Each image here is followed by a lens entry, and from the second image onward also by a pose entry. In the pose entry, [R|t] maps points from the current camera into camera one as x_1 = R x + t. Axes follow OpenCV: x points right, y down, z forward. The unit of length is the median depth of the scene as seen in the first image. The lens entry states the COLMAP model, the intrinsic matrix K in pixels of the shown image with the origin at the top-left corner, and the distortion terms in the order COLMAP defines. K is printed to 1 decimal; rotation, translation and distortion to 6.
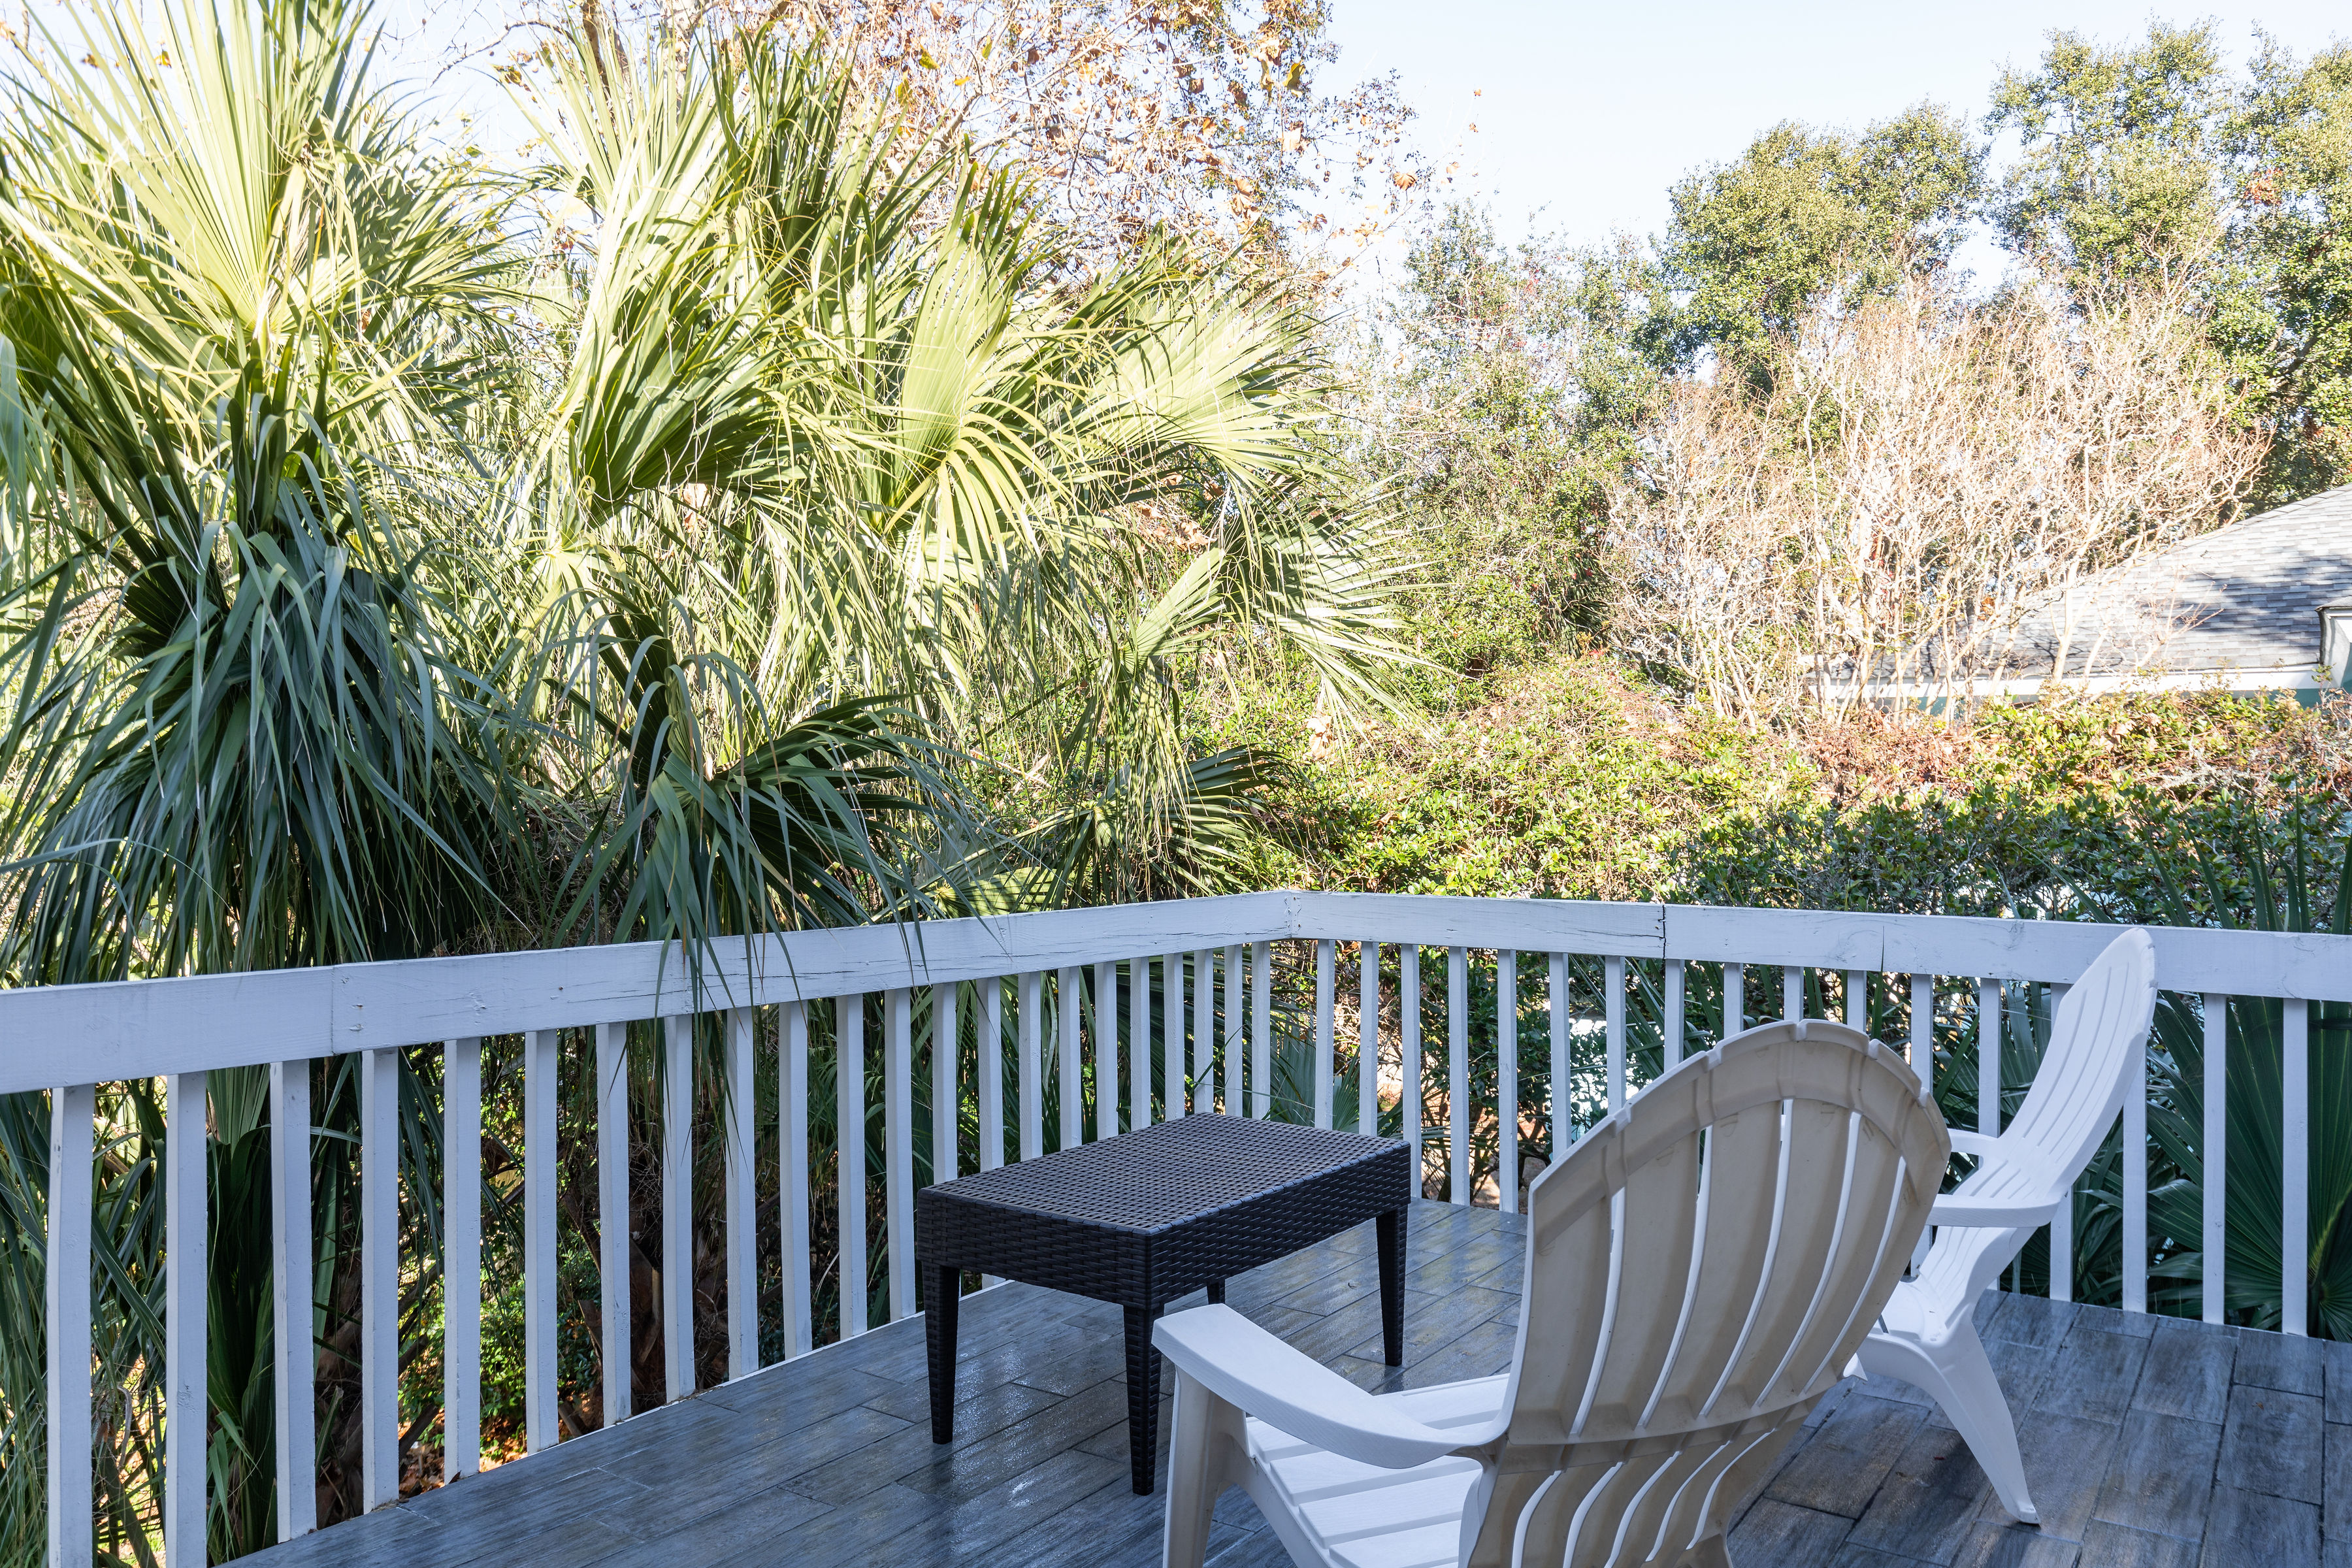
lens RADIAL K [[1694.4, 0, 1177.4], [0, 1694.4, 825.3], [0, 0, 1]] dist [-0.030138, 0.000113]
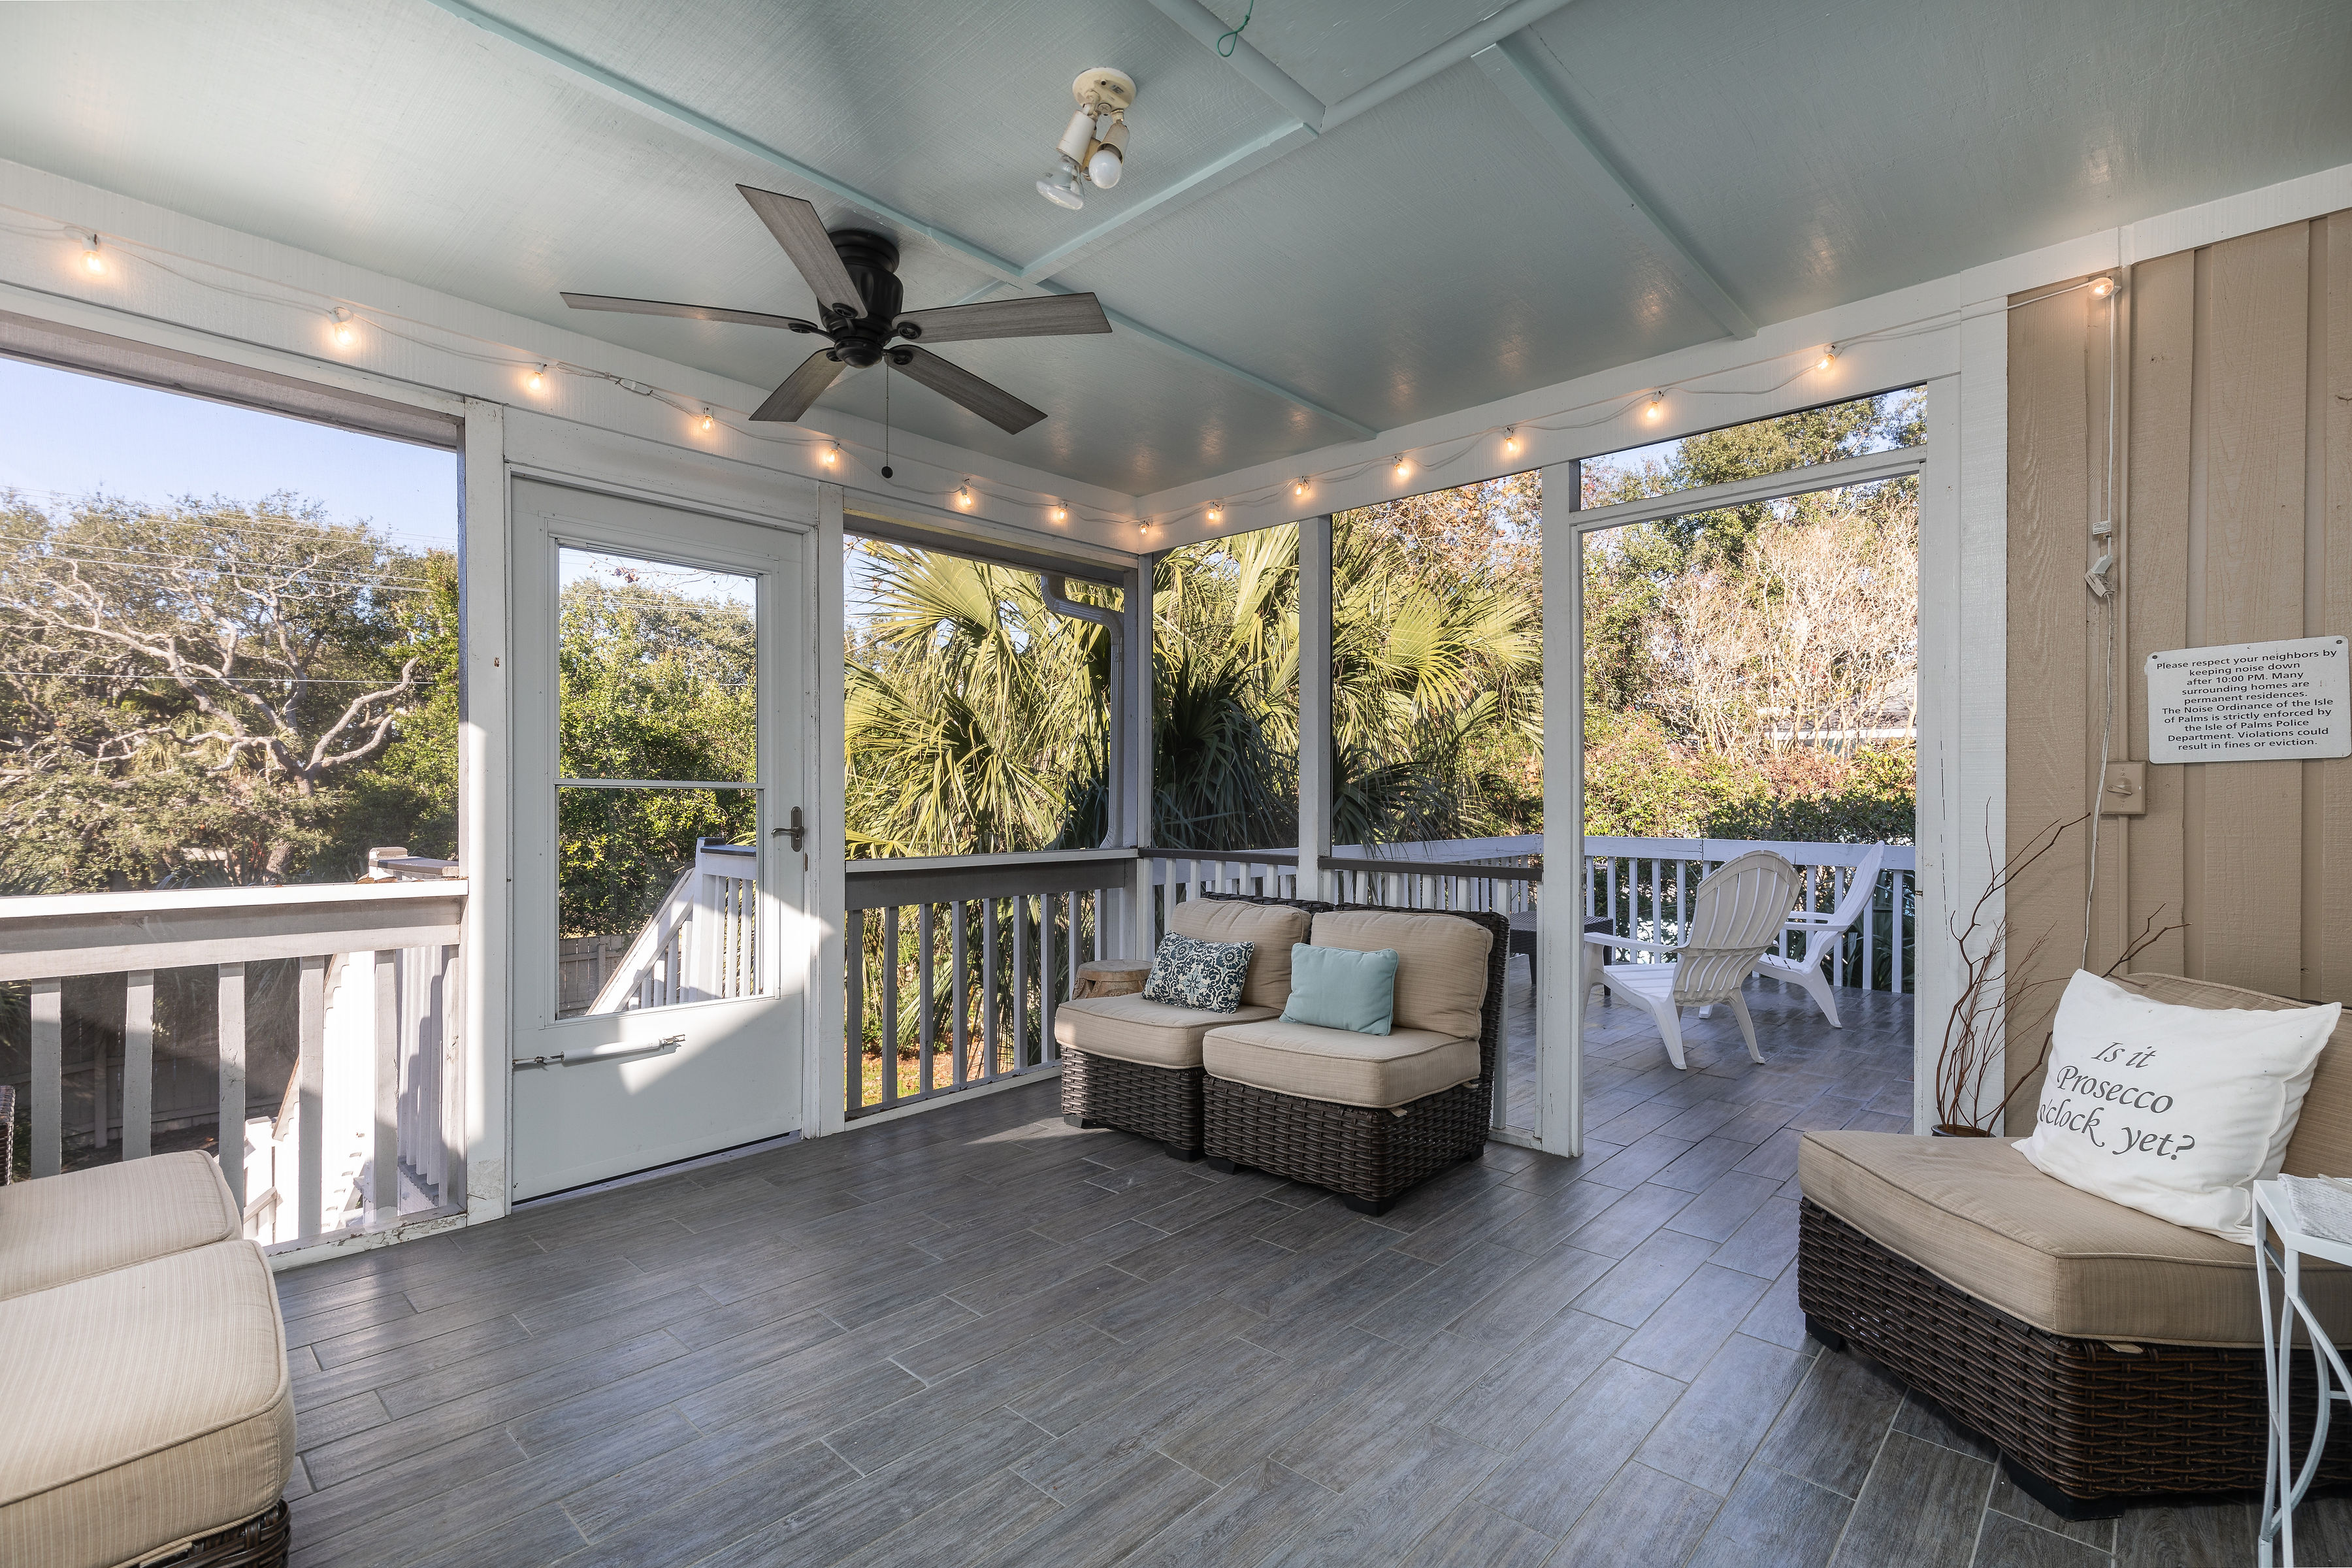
lens RADIAL K [[1044.2, 0, 1180.4], [0, 1044.2, 814.4], [0, 0, 1]] dist [0.000080, 0.000066]
pose [[0.988600, 0.002970, -0.150538, -0.144701], [-0.001993, 0.999976, 0.006643, -0.000092], [0.150555, -0.006267, 0.988582, -0.385531]]
